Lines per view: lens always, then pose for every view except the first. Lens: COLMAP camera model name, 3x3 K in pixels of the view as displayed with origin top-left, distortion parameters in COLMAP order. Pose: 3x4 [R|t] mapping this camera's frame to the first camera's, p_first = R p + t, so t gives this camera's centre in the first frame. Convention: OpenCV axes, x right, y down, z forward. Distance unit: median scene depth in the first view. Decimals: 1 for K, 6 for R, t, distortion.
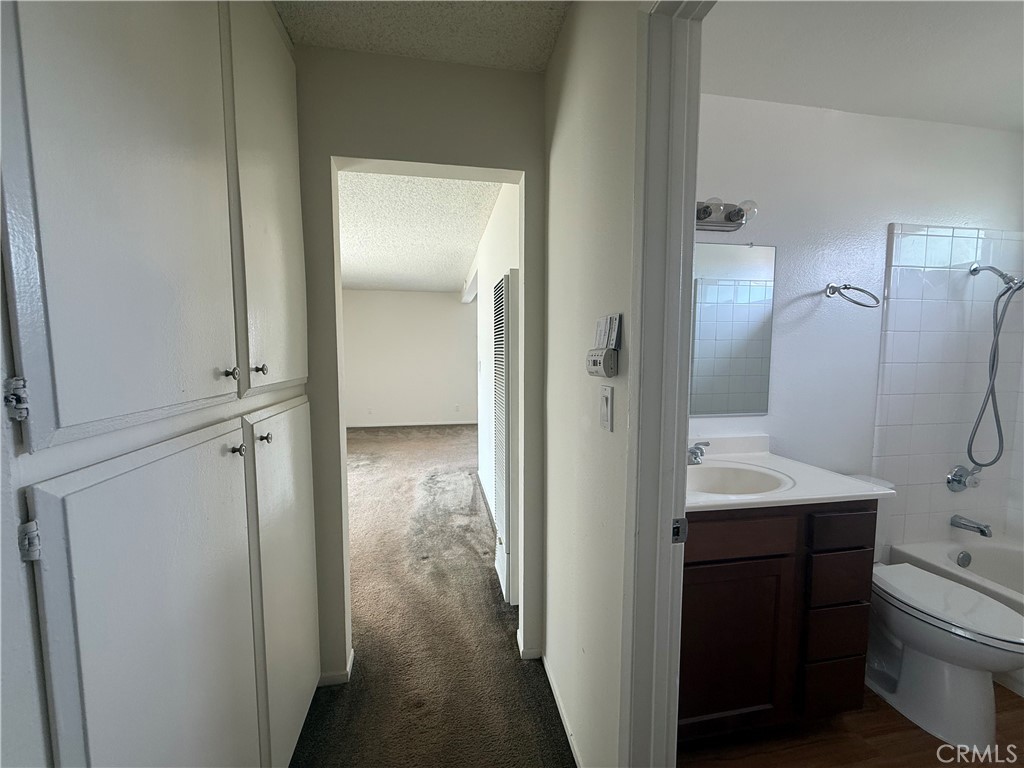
lens RADIAL K [[406.5, 0, 507.9], [0, 406.5, 384.3], [0, 0, 1]] dist [-0.000666, -0.000483]
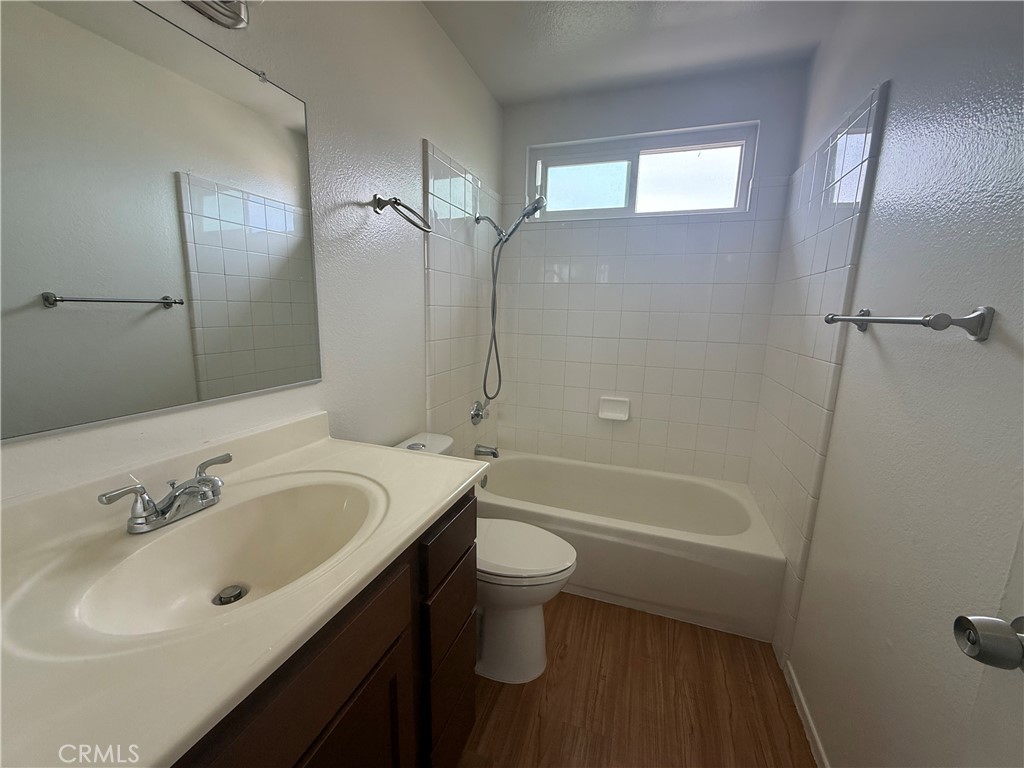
lens RADIAL K [[406.5, 0, 507.9], [0, 406.5, 384.3], [0, 0, 1]] dist [-0.000666, -0.000483]
pose [[0.489985, -0.144395, 0.859689, 0.220281], [0.042174, 0.988958, 0.142070, -0.000443], [-0.870710, -0.033356, 0.490664, 0.411756]]
